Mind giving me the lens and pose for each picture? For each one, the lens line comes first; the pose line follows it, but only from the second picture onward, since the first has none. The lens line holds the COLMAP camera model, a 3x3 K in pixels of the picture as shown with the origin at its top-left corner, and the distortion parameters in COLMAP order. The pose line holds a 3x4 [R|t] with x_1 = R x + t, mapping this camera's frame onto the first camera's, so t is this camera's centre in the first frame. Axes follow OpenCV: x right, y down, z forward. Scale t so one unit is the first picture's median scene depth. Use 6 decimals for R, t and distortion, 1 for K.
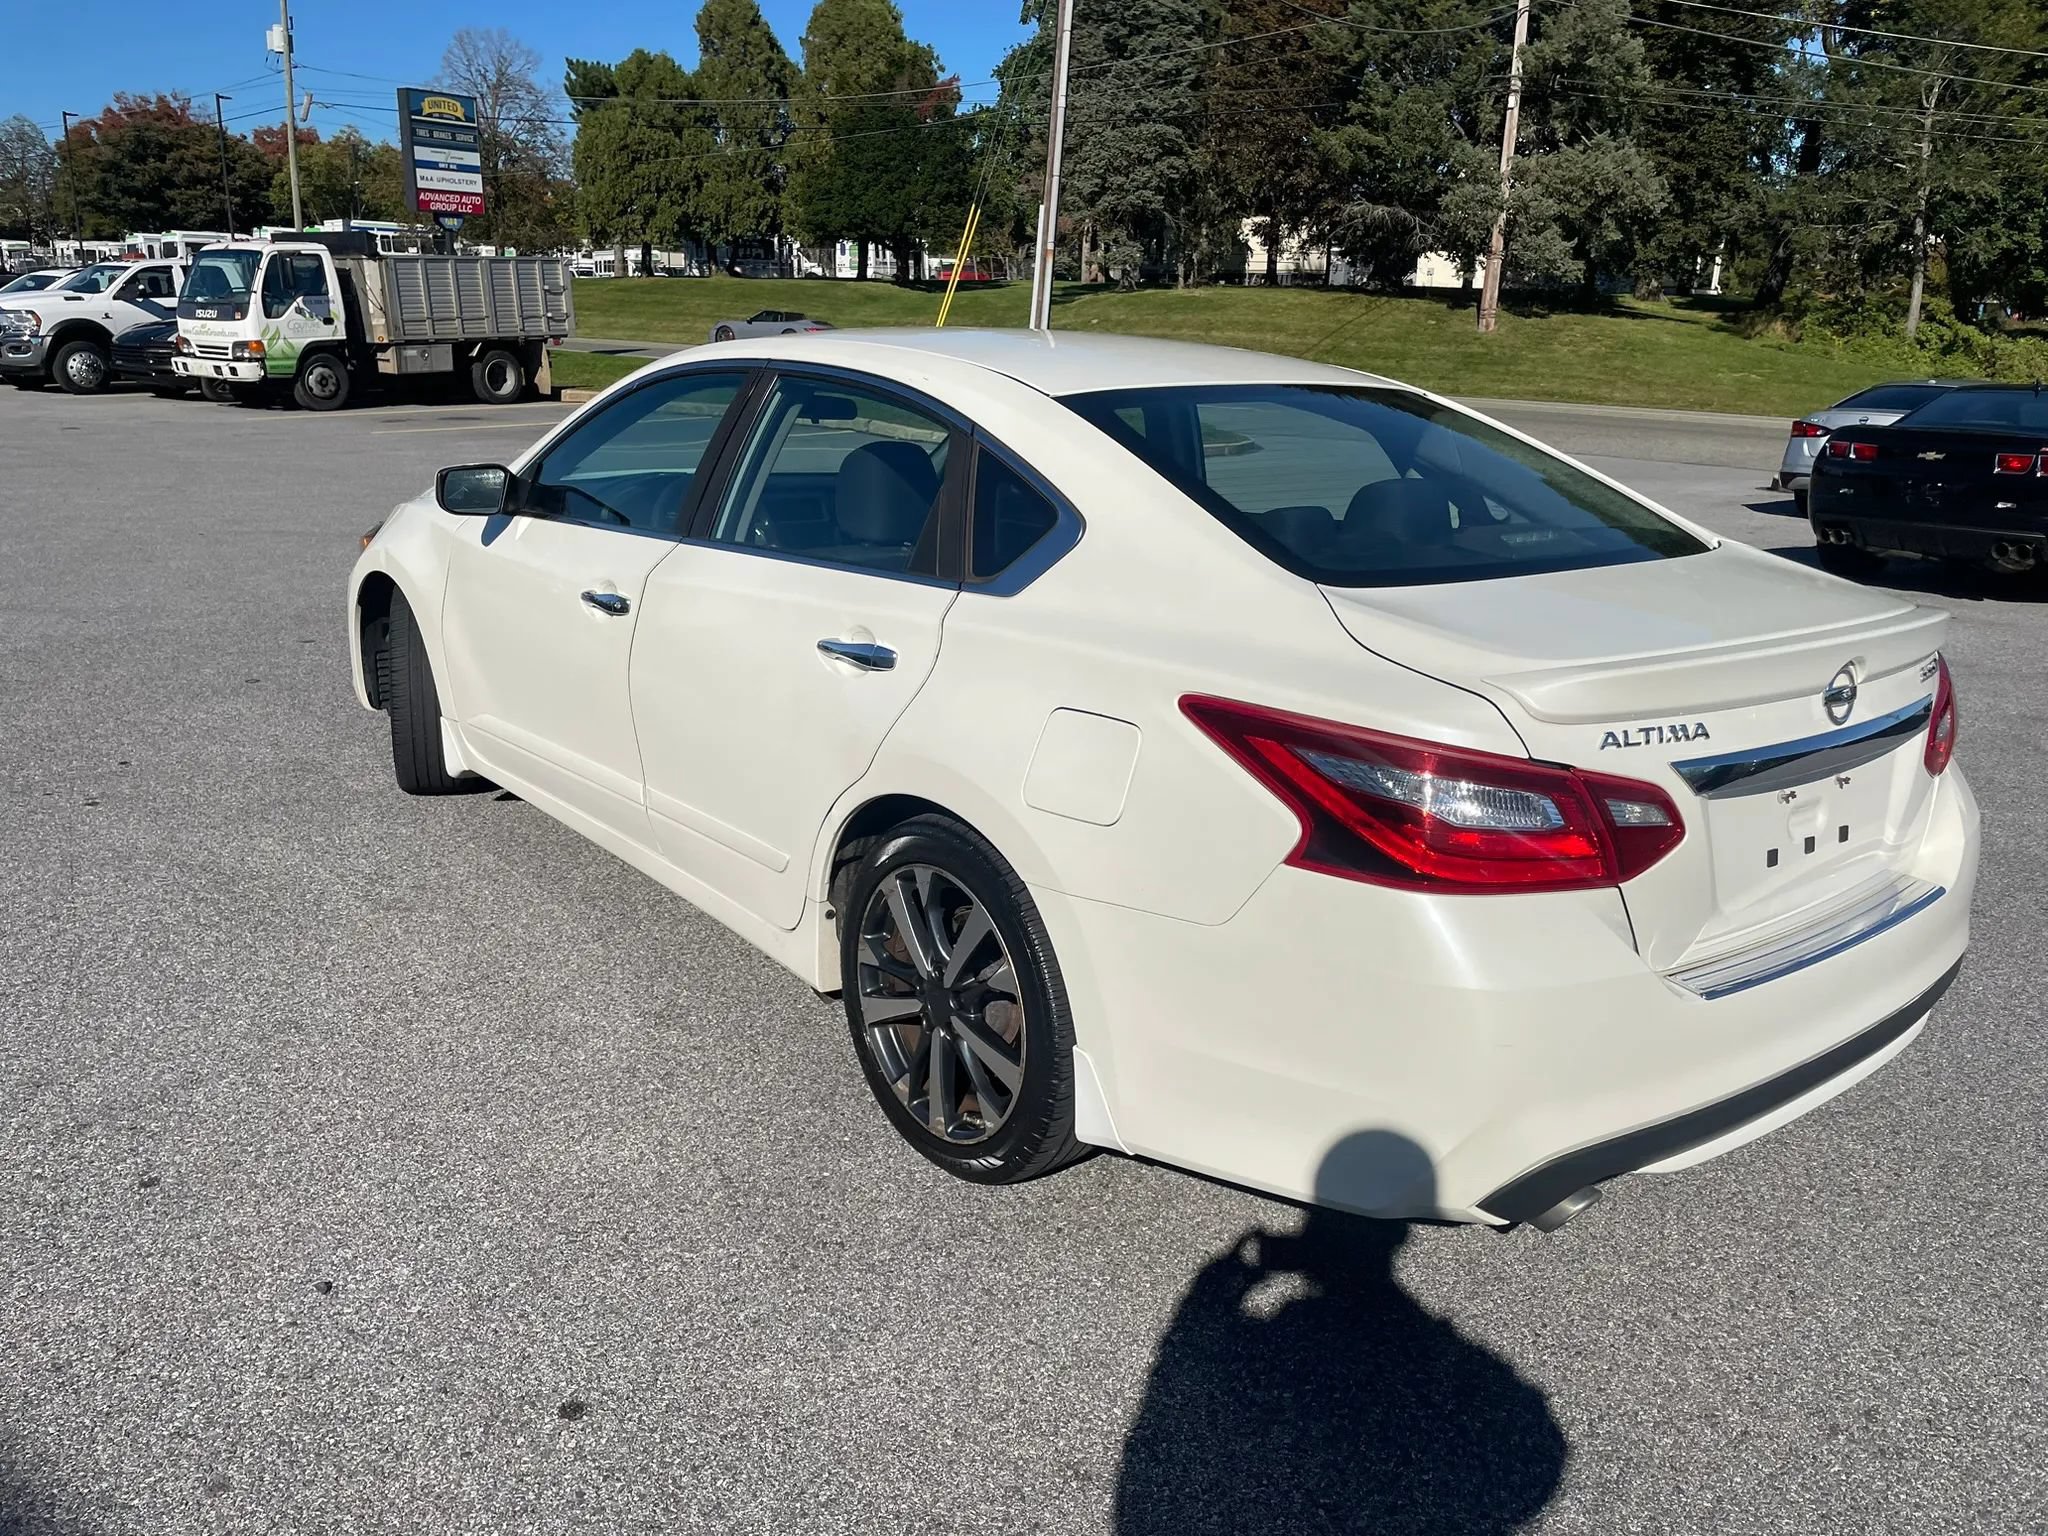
lens RADIAL K [[1547.2, 0, 1011.1], [0, 1547.2, 784.9], [0, 0, 1]] dist [0.078259, -0.103750]
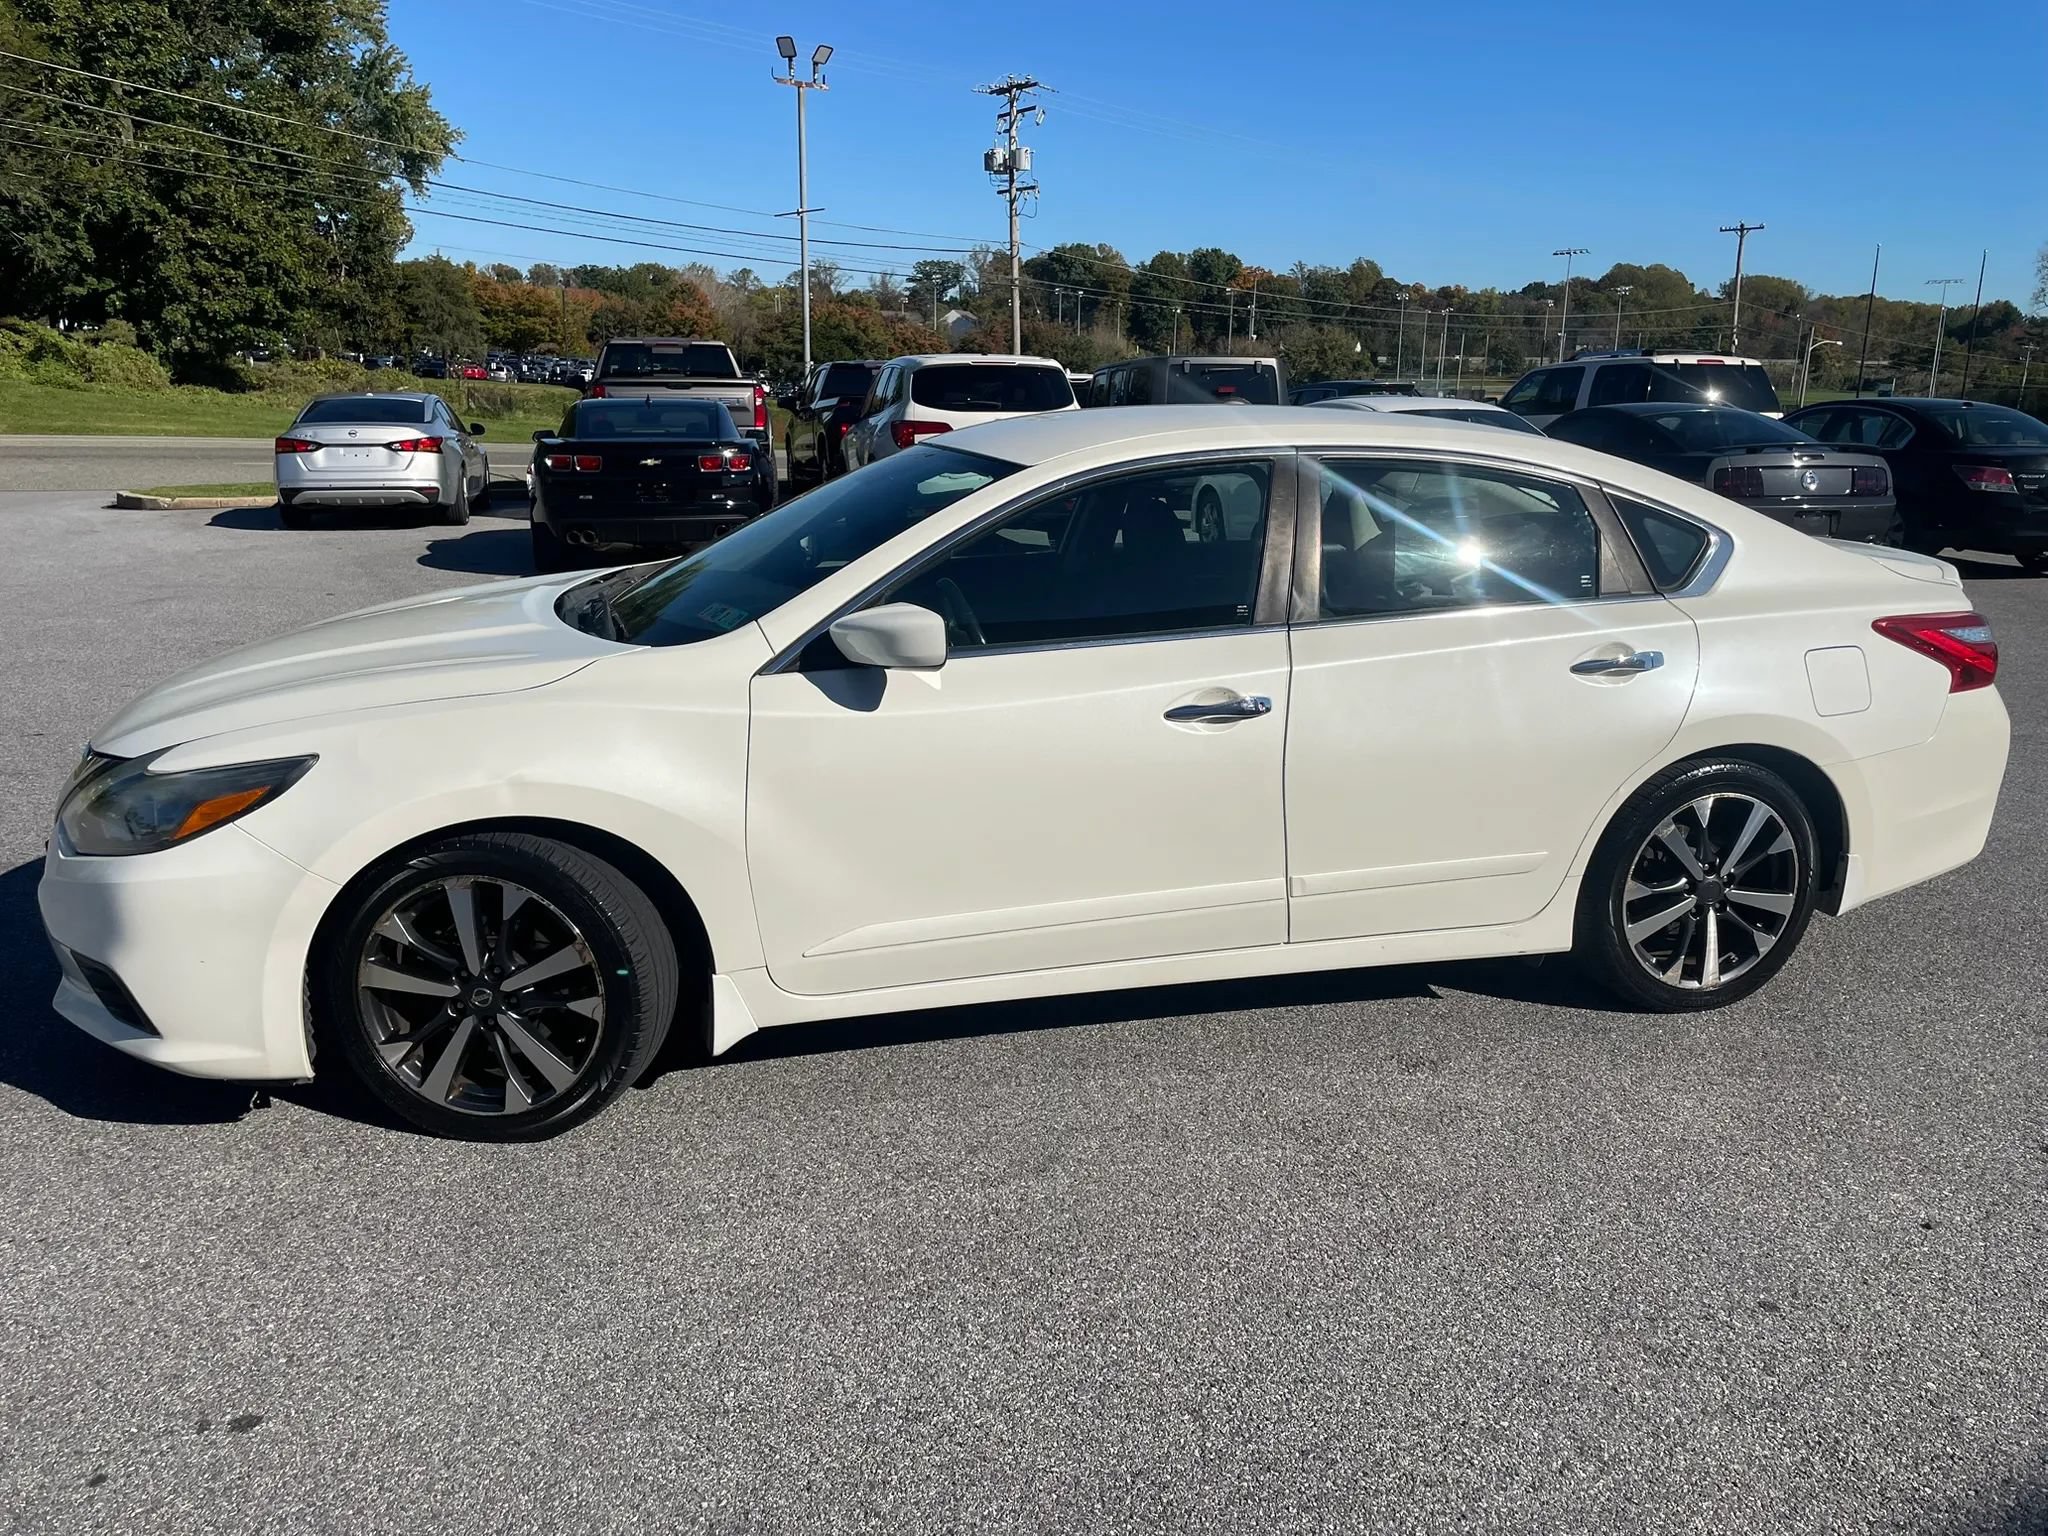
lens RADIAL K [[1547.2, 0, 1041.2], [0, 1547.2, 763.1], [0, 0, 1]] dist [0.078259, -0.103750]
pose [[0.390805, -0.247432, 0.886594, -0.092234], [0.257850, 0.954058, 0.152601, -0.020922], [-0.883621, 0.168971, 0.436650, 0.055713]]
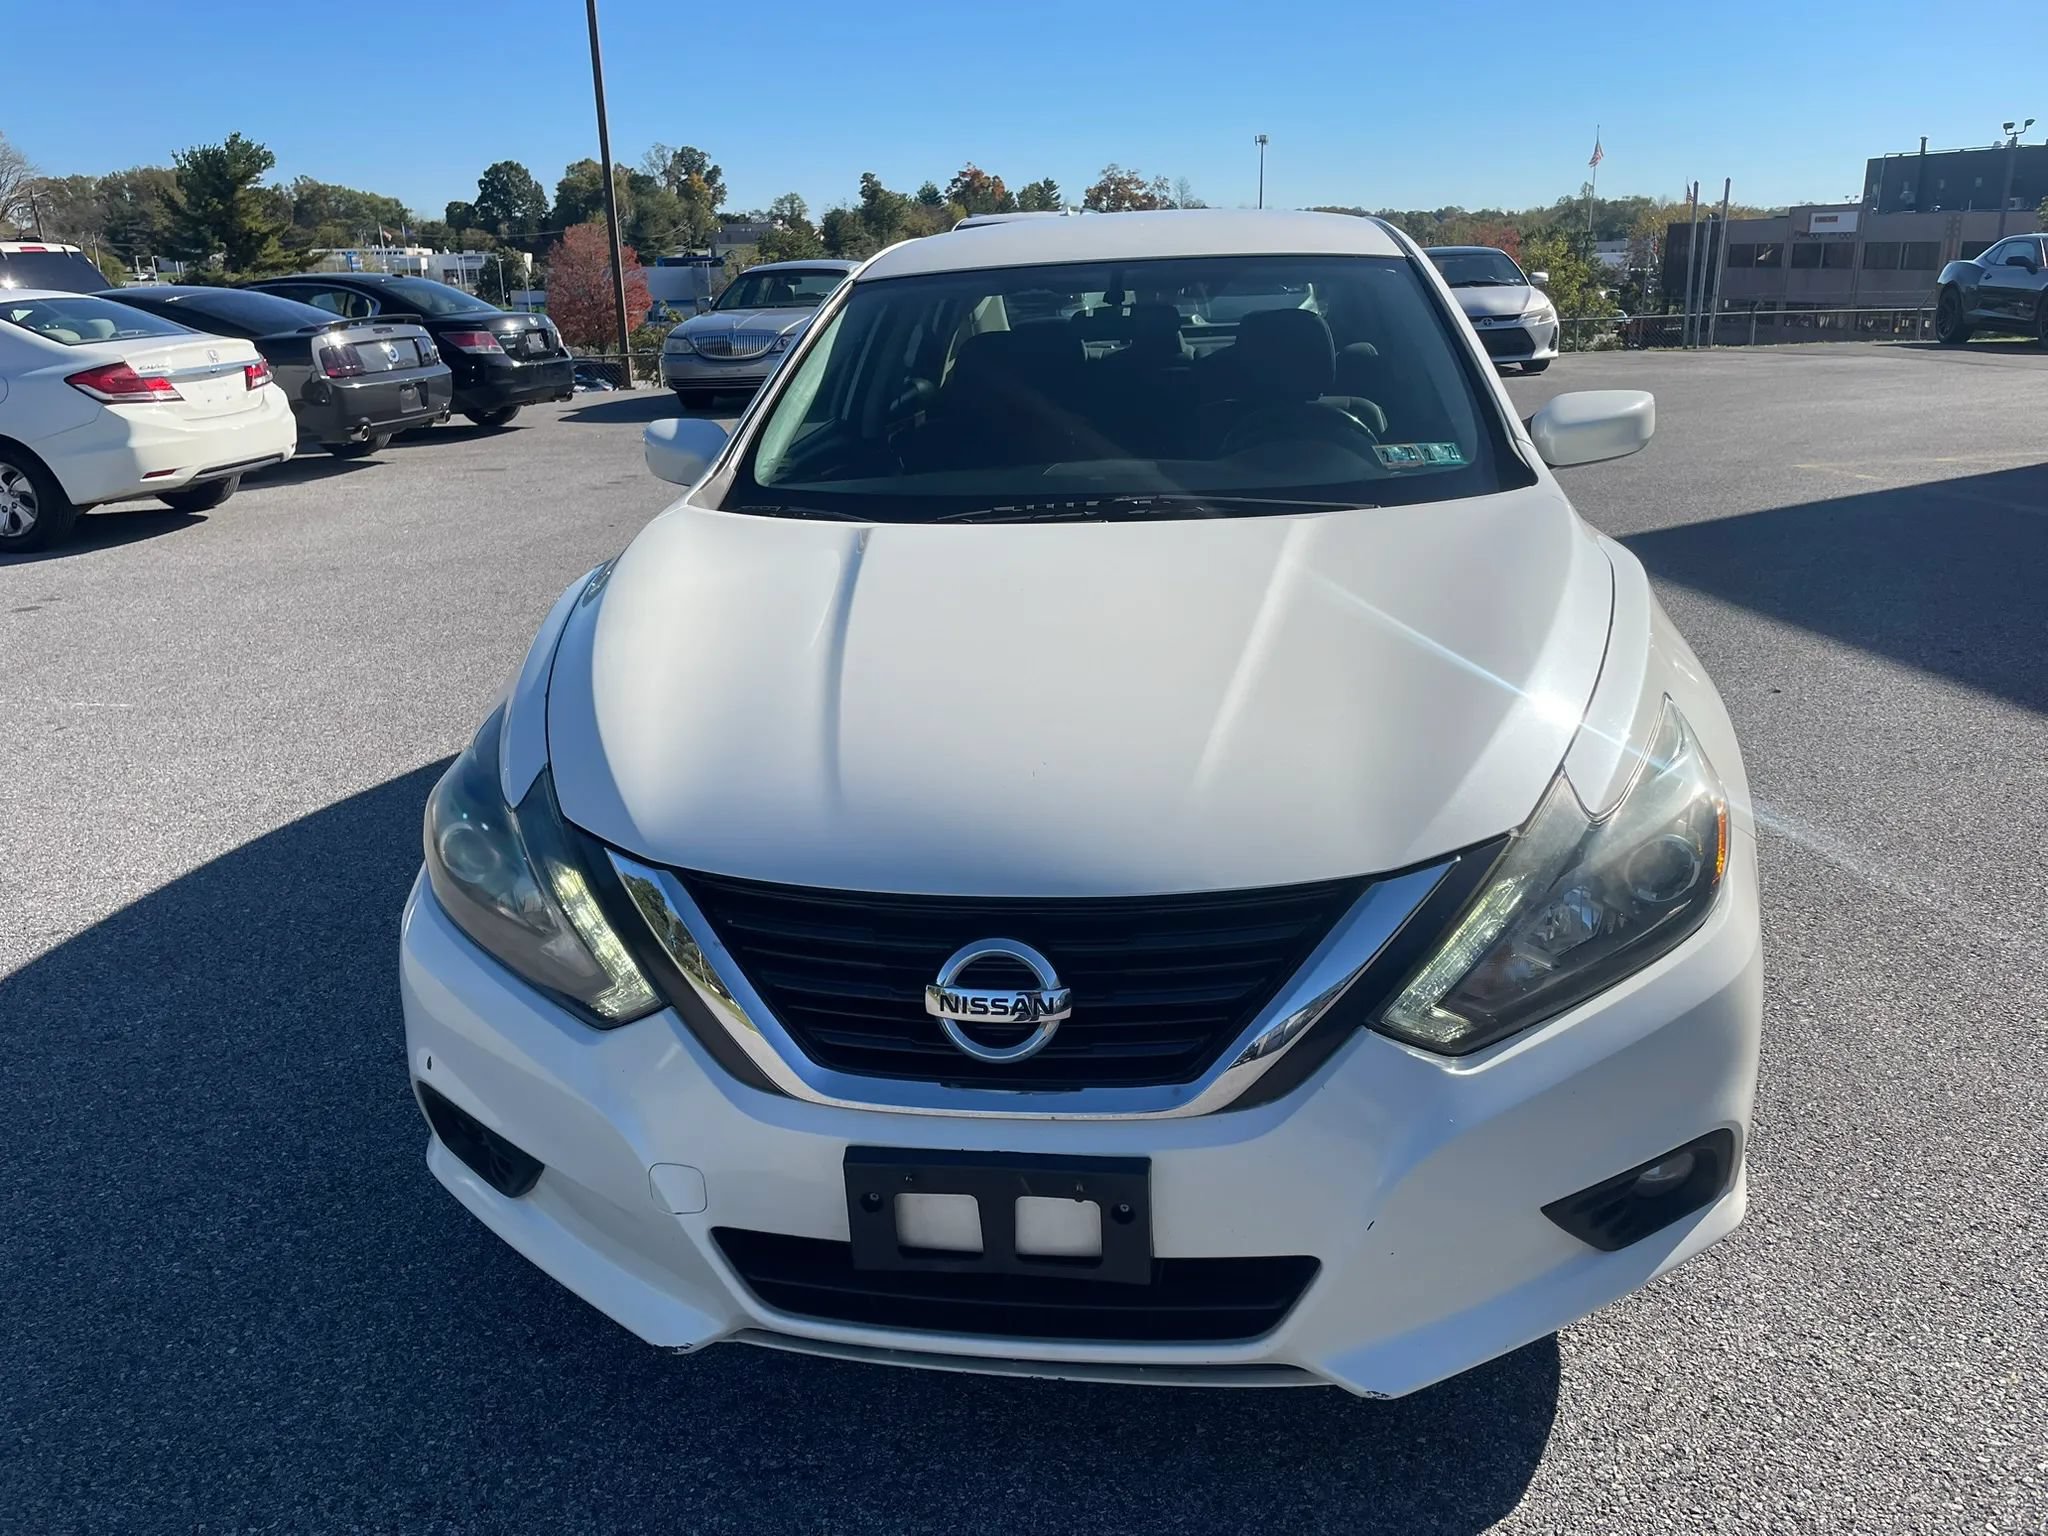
lens RADIAL K [[1547.2, 0, 1012.5], [0, 1547.2, 760.2], [0, 0, 1]] dist [0.078259, -0.103750]
pose [[-0.686536, -0.229865, 0.689805, -0.063236], [0.220688, 0.838080, 0.498917, -0.044392], [-0.692795, 0.494756, -0.524644, 0.151045]]
